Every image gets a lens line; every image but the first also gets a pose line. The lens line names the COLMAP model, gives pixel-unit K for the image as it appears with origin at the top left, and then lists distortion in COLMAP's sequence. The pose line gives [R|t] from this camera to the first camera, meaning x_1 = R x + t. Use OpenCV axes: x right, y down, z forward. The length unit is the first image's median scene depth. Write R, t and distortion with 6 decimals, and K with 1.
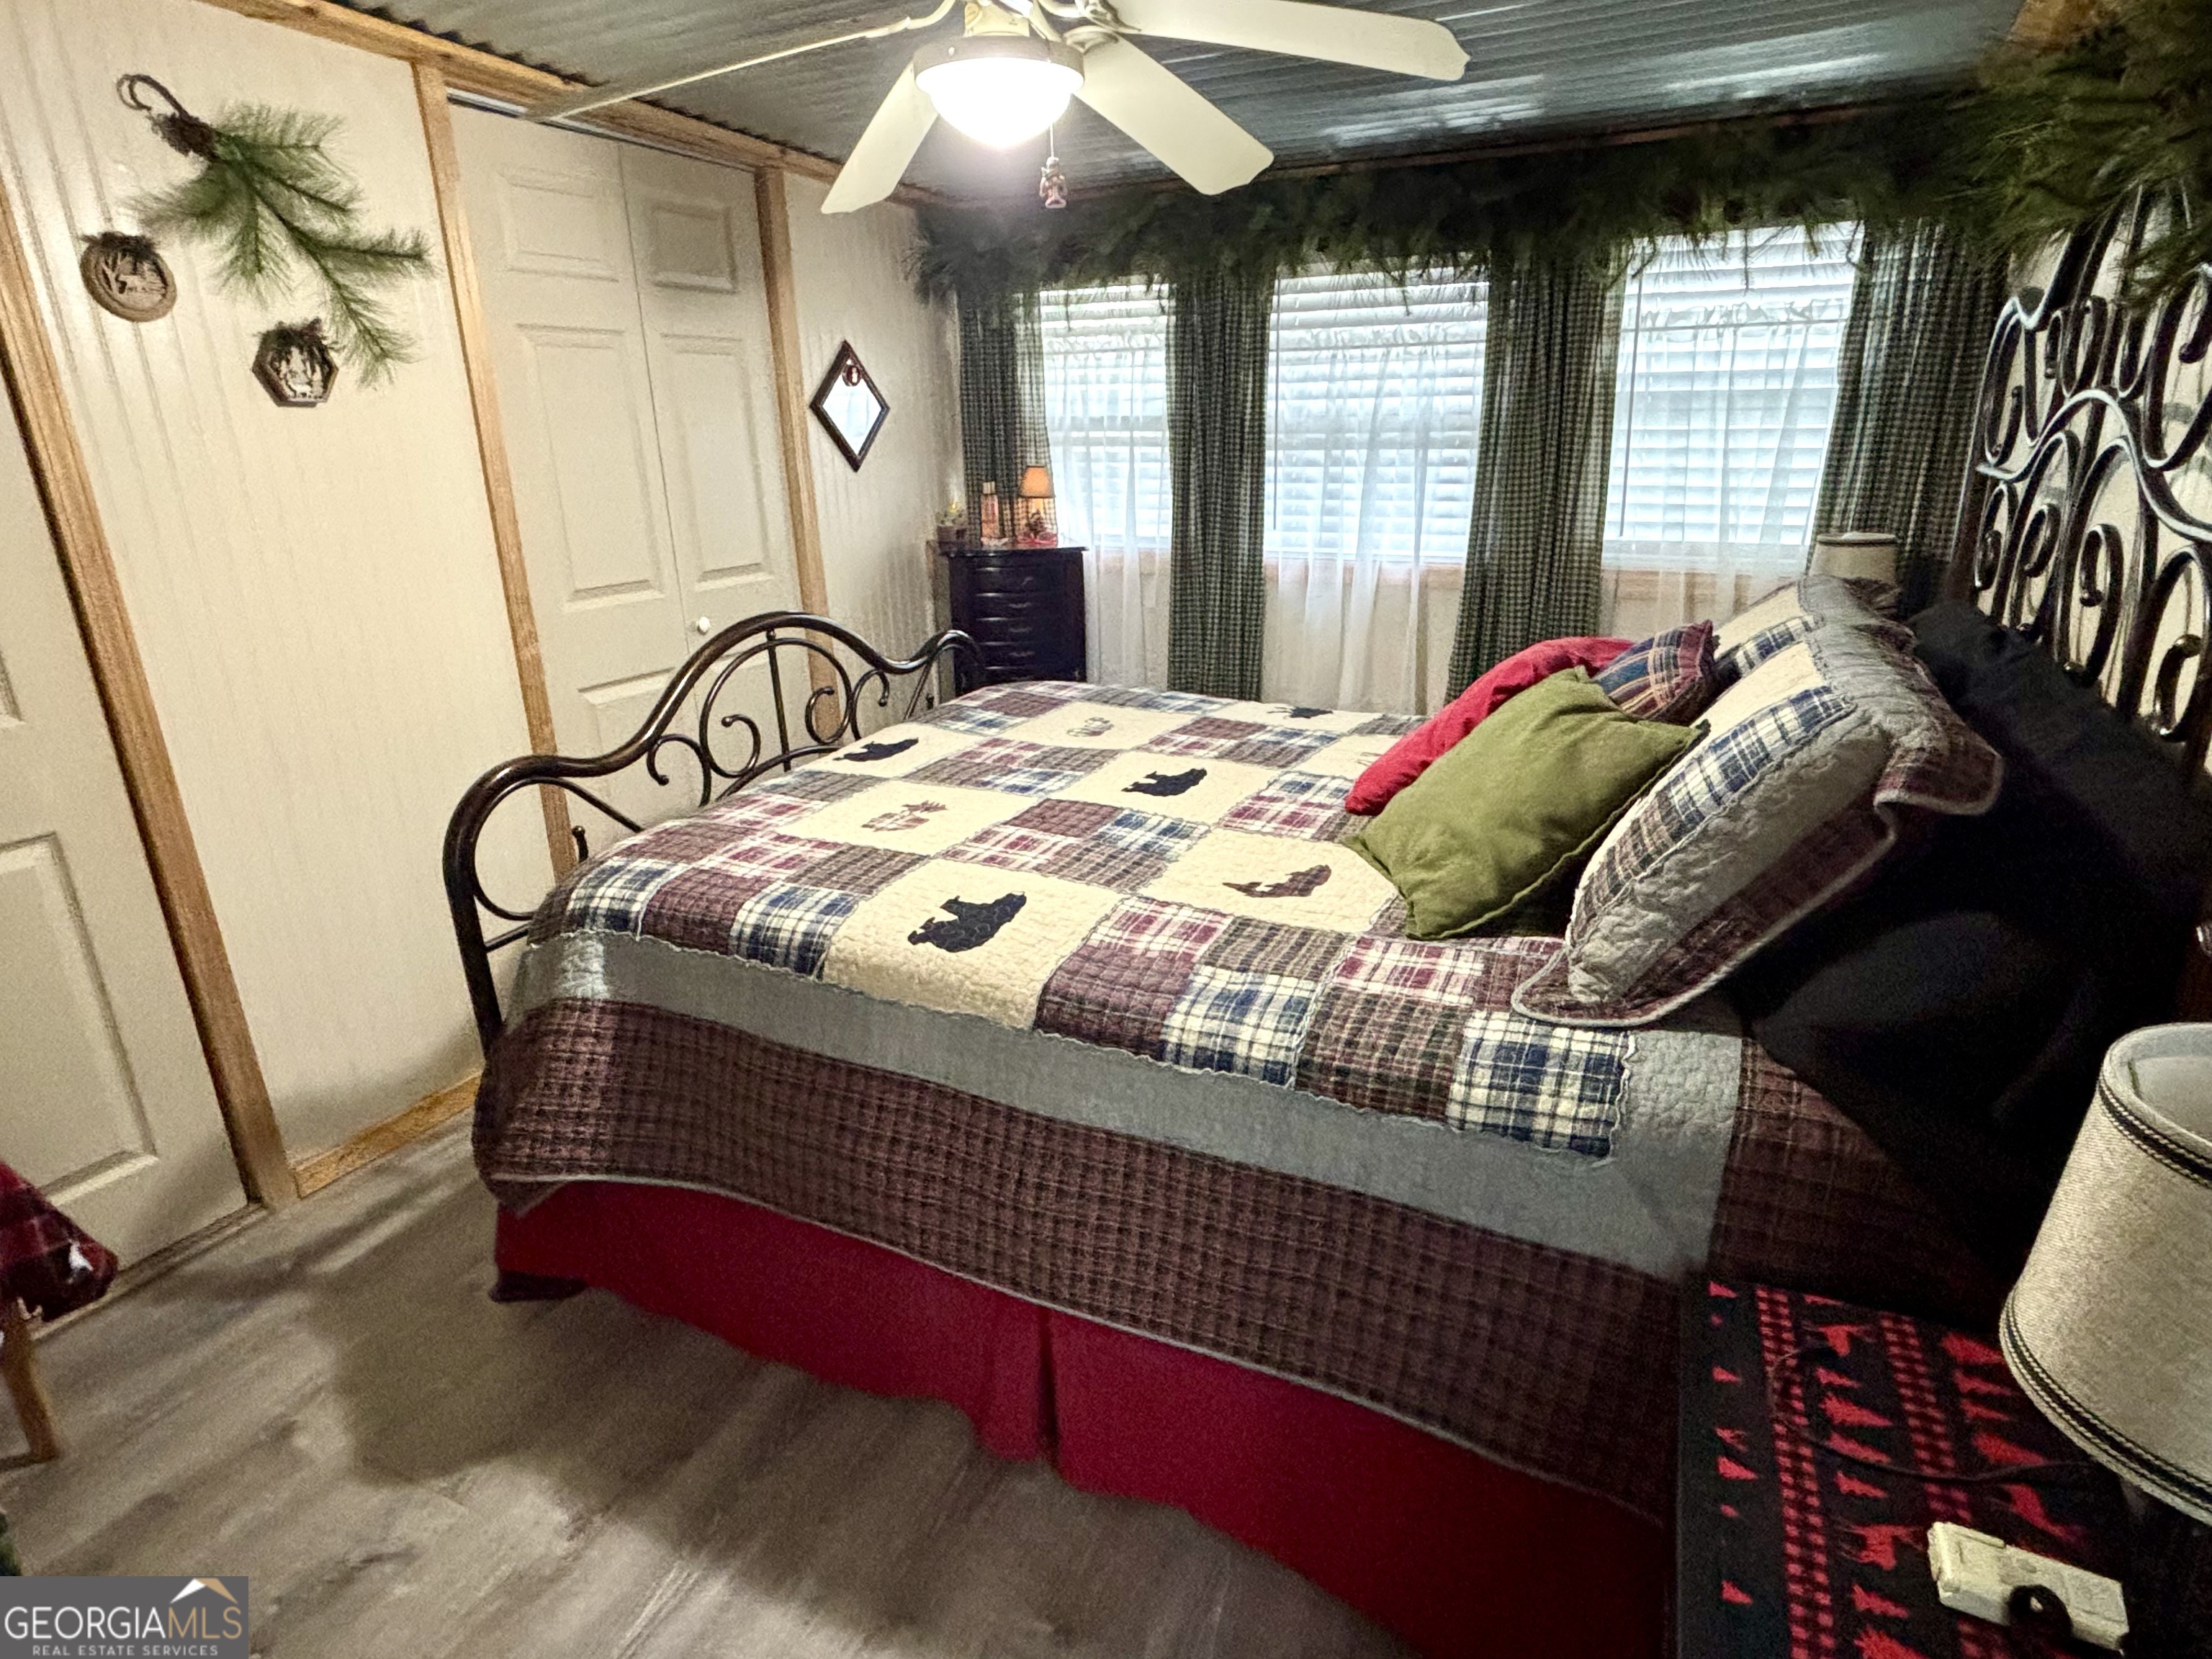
lens RADIAL K [[1219.4, 0, 1113.1], [0, 1219.4, 828.3], [0, 0, 1]] dist [0.010099, -0.010565]
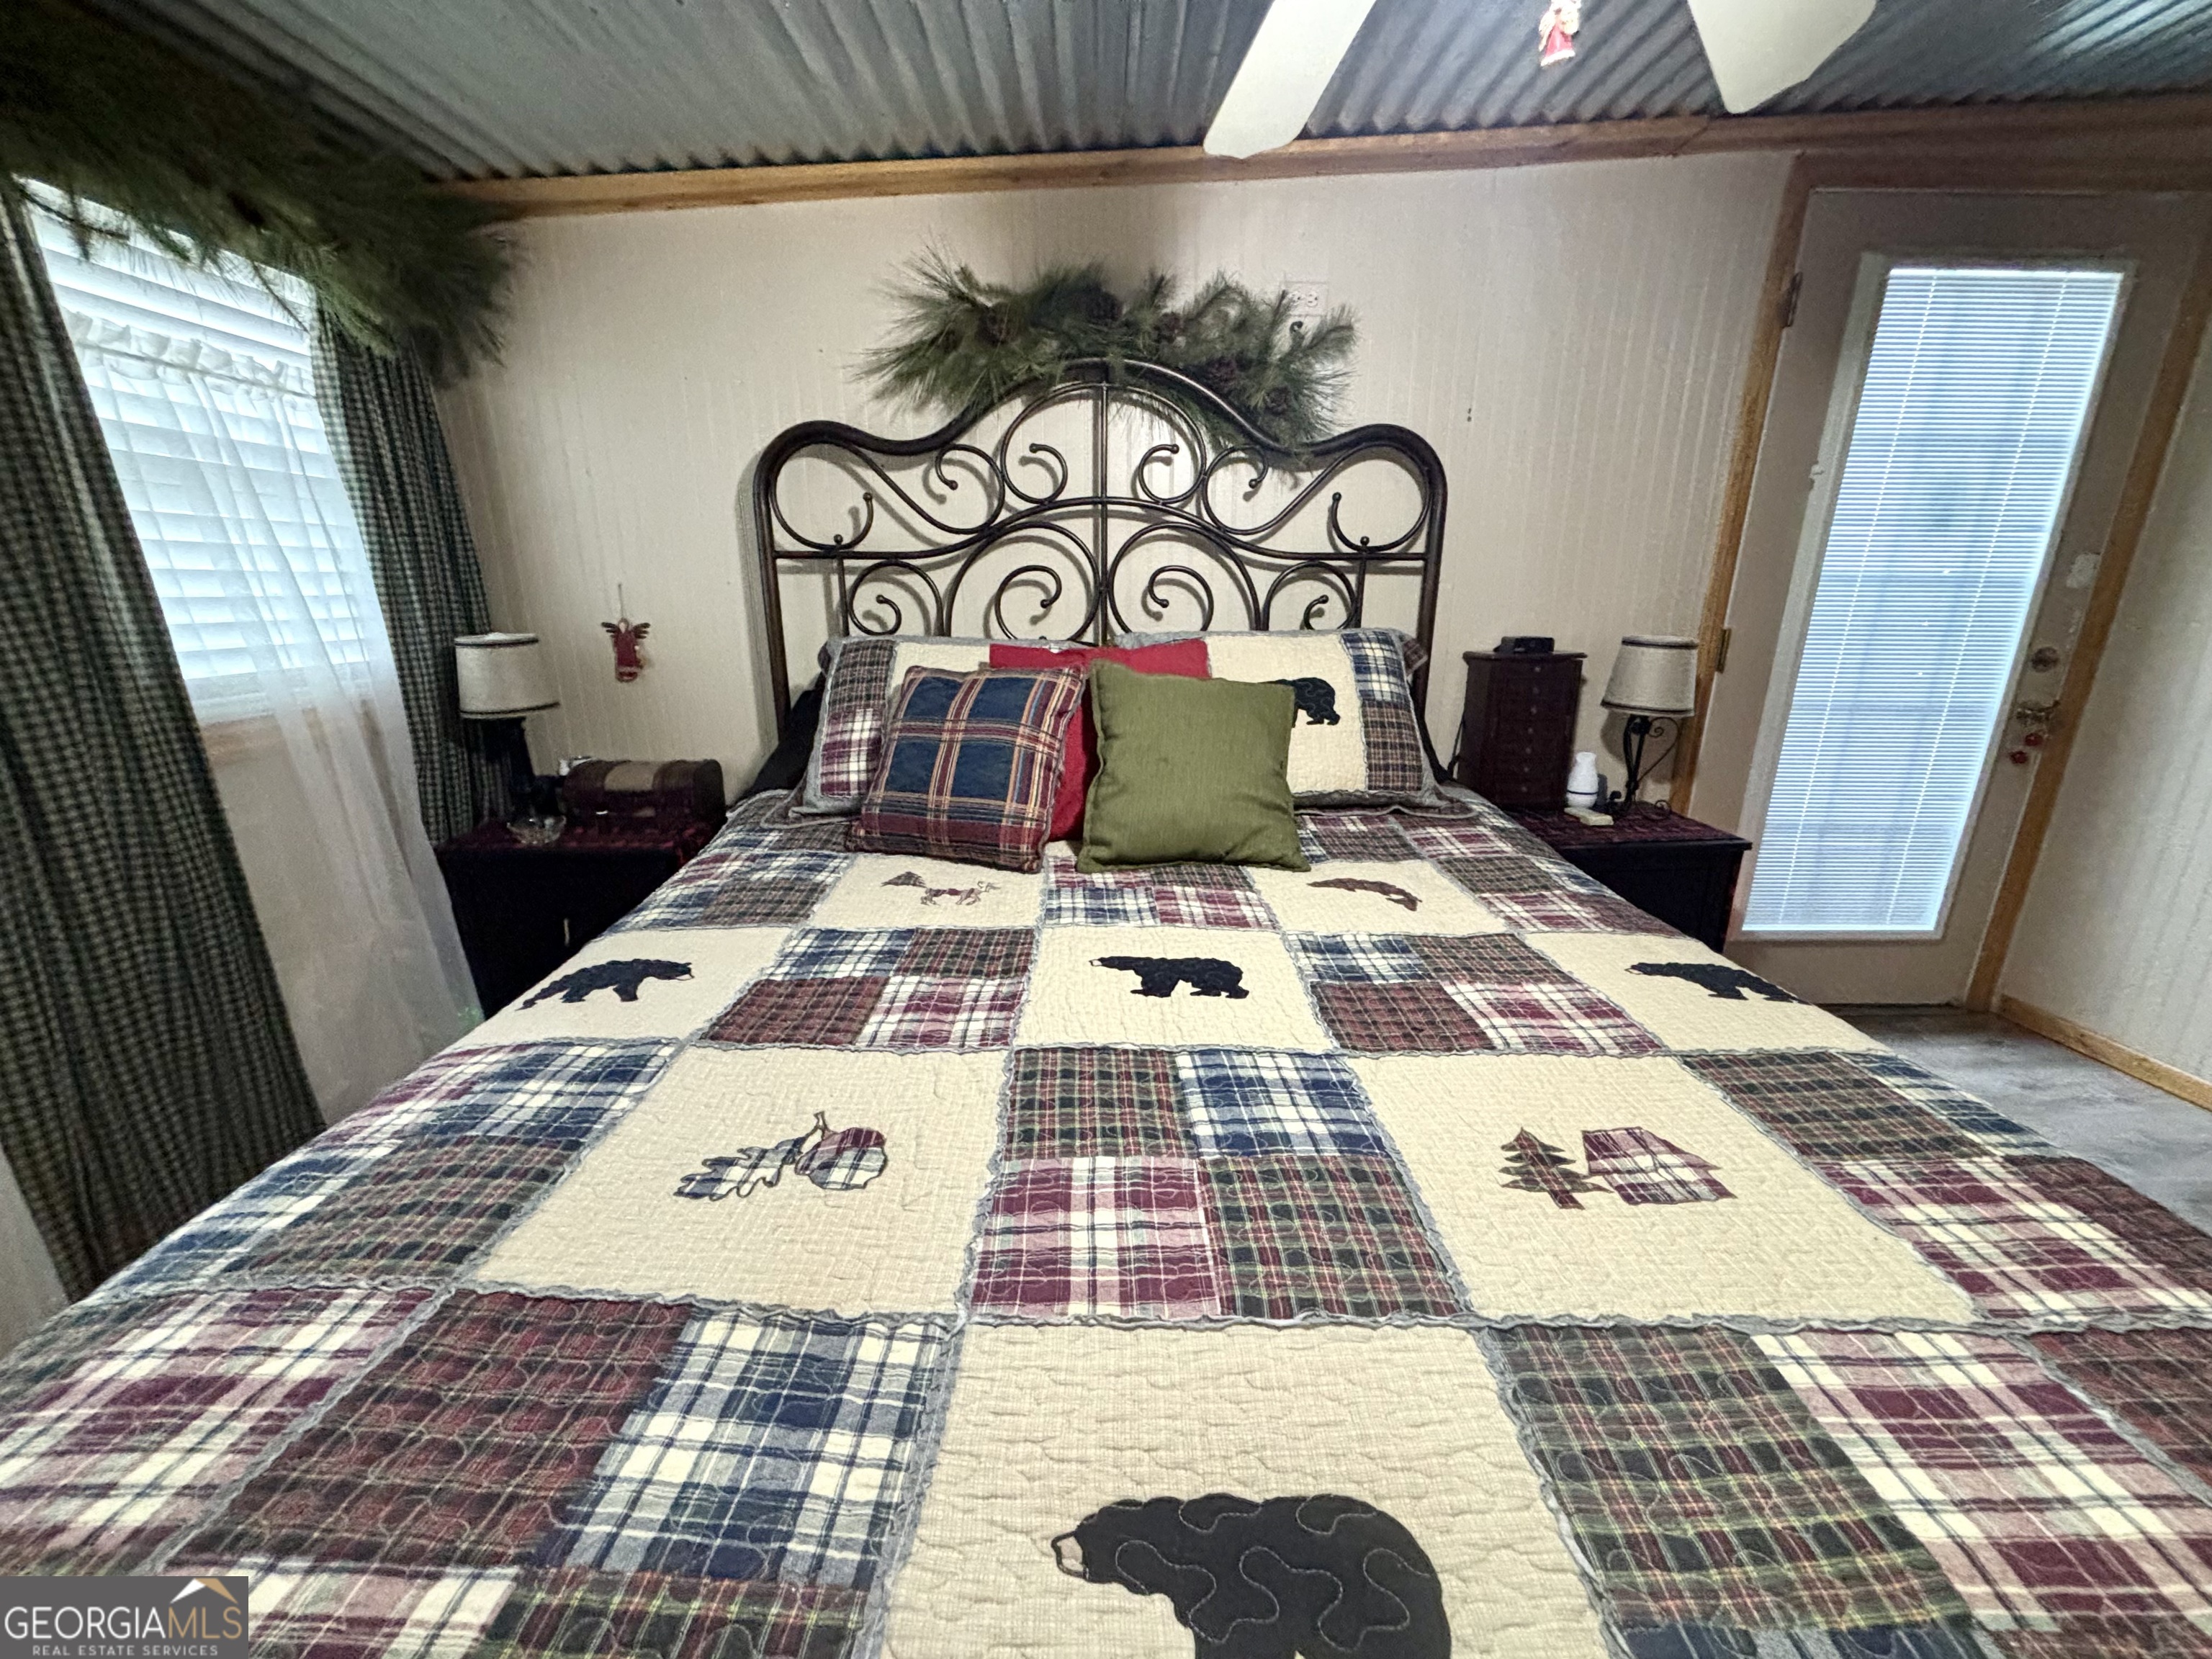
lens RADIAL K [[891.2, 0, 1104.8], [0, 891.2, 821.2], [0, 0, 1]] dist [-0.001544, 0.001669]
pose [[-0.464280, -0.211799, 0.859992, -0.333236], [0.295085, 0.878520, 0.375668, -0.303304], [-0.835086, 0.428186, -0.345380, 1.175079]]
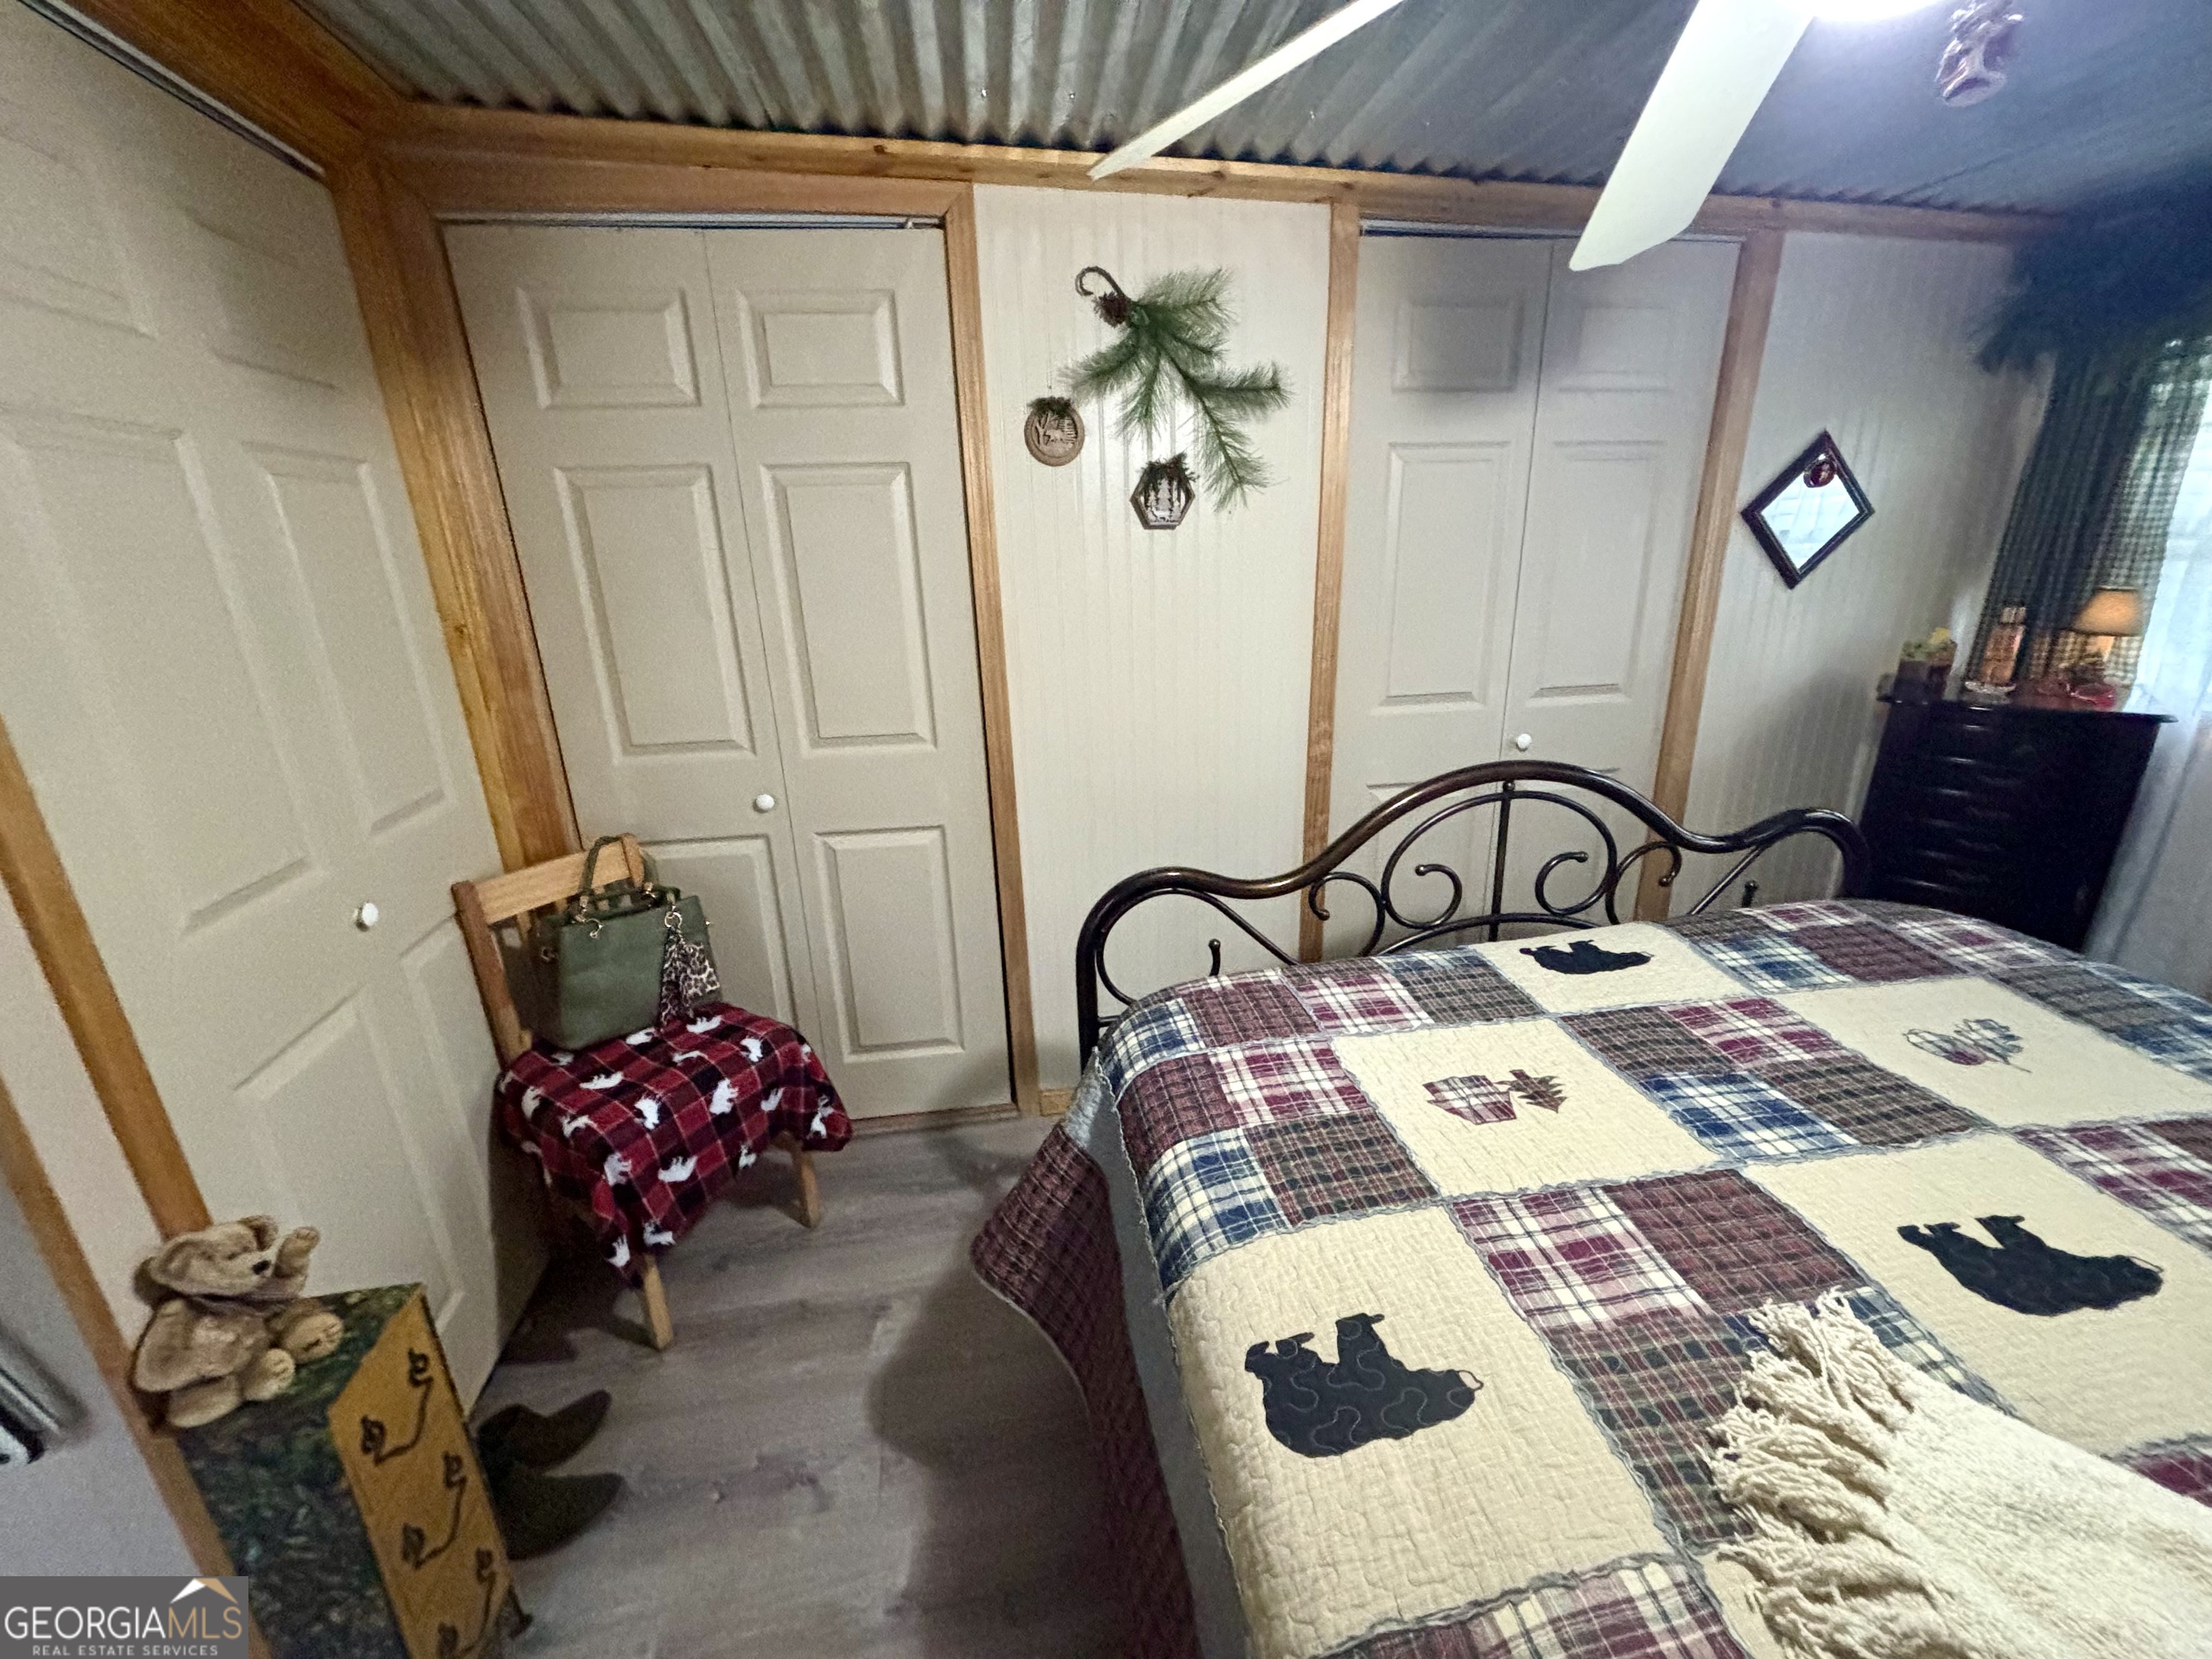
lens RADIAL K [[891.2, 0, 1113.7], [0, 891.2, 828.6], [0, 0, 1]] dist [-0.001544, 0.001669]
pose [[0.574602, 0.260271, -0.775945, 0.068511], [-0.246194, 0.959142, 0.139408, -0.172248], [0.780526, 0.110929, 0.615203, 0.456545]]
